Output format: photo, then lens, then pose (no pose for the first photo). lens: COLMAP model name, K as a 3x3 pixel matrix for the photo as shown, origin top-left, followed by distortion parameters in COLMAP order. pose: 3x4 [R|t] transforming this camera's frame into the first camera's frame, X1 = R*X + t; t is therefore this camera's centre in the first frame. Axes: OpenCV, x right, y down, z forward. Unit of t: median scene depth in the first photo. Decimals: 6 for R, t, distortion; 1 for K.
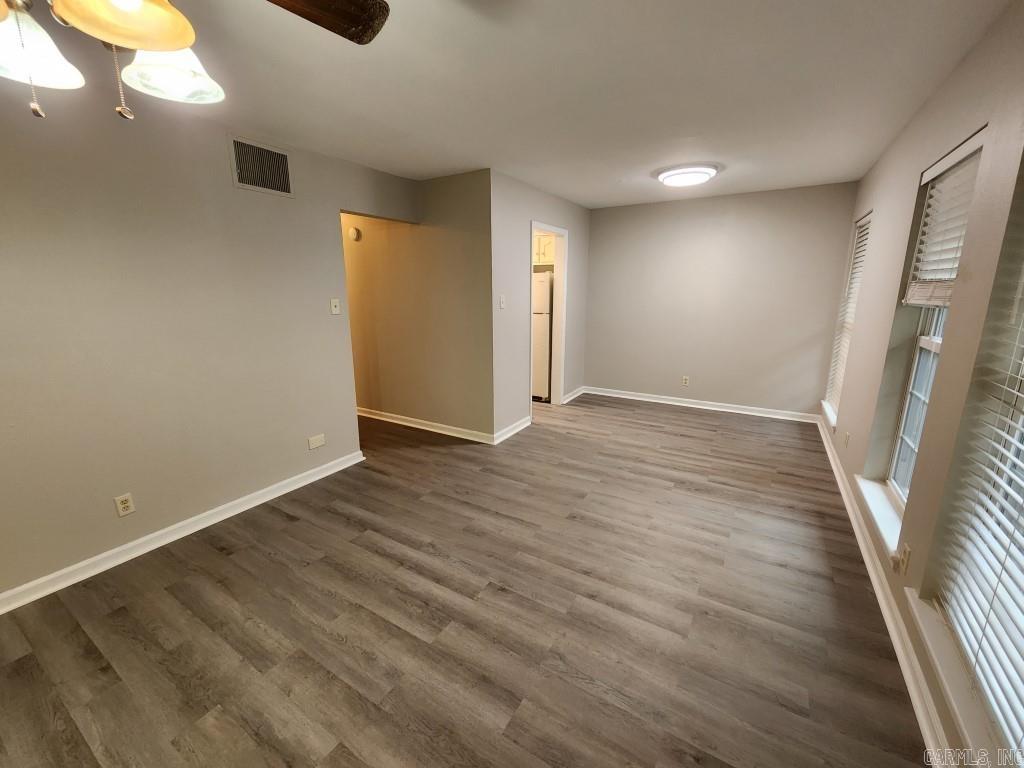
lens RADIAL K [[419.7, 0, 503.0], [0, 419.7, 382.6], [0, 0, 1]] dist [-0.000622, -0.000120]
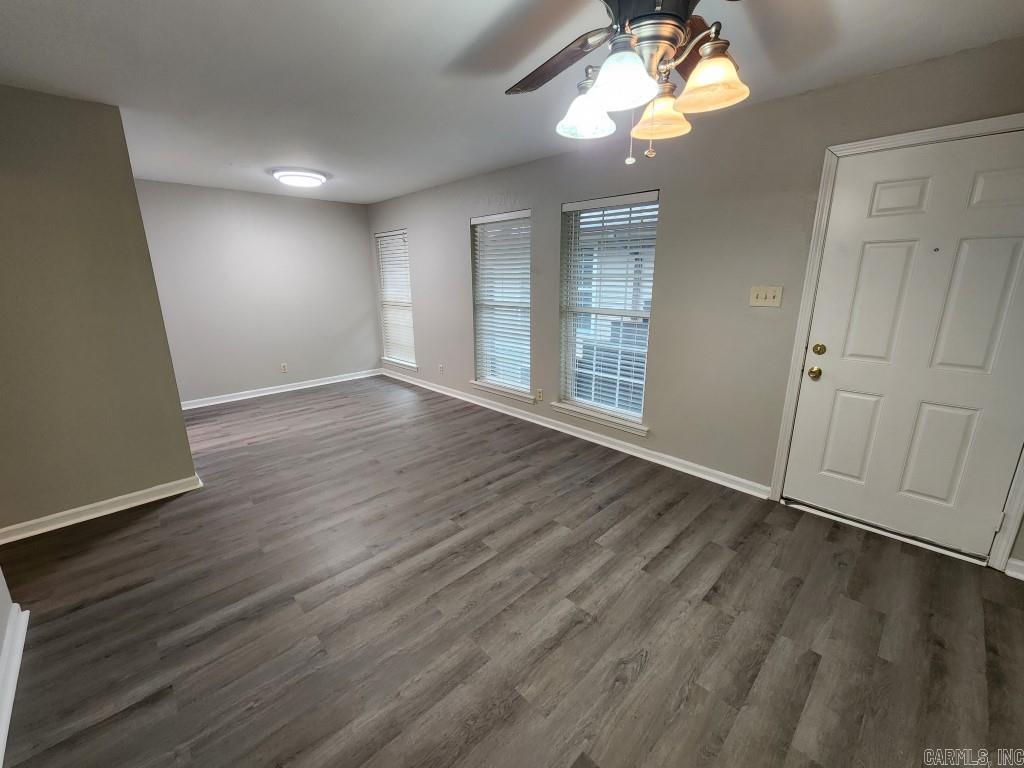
lens RADIAL K [[419.7, 0, 503.0], [0, 419.7, 382.6], [0, 0, 1]] dist [-0.000622, -0.000120]
pose [[0.246755, -0.236784, 0.939705, -0.772220], [0.224033, 0.957360, 0.182405, -0.067585], [-0.942826, 0.165515, 0.289281, 0.323965]]
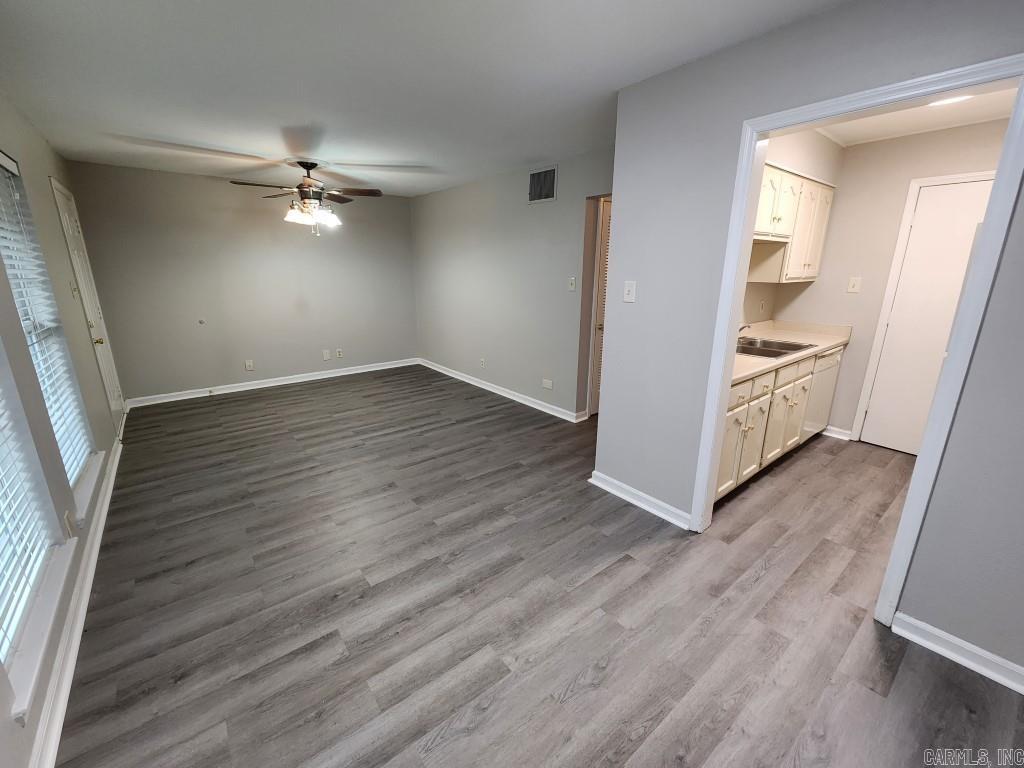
lens RADIAL K [[419.7, 0, 503.0], [0, 419.7, 382.6], [0, 0, 1]] dist [-0.000622, -0.000120]
pose [[-0.340713, 0.257752, -0.904145, 0.920660], [-0.207244, 0.917440, 0.339639, -0.328155], [0.917041, 0.303098, -0.259166, 1.383720]]
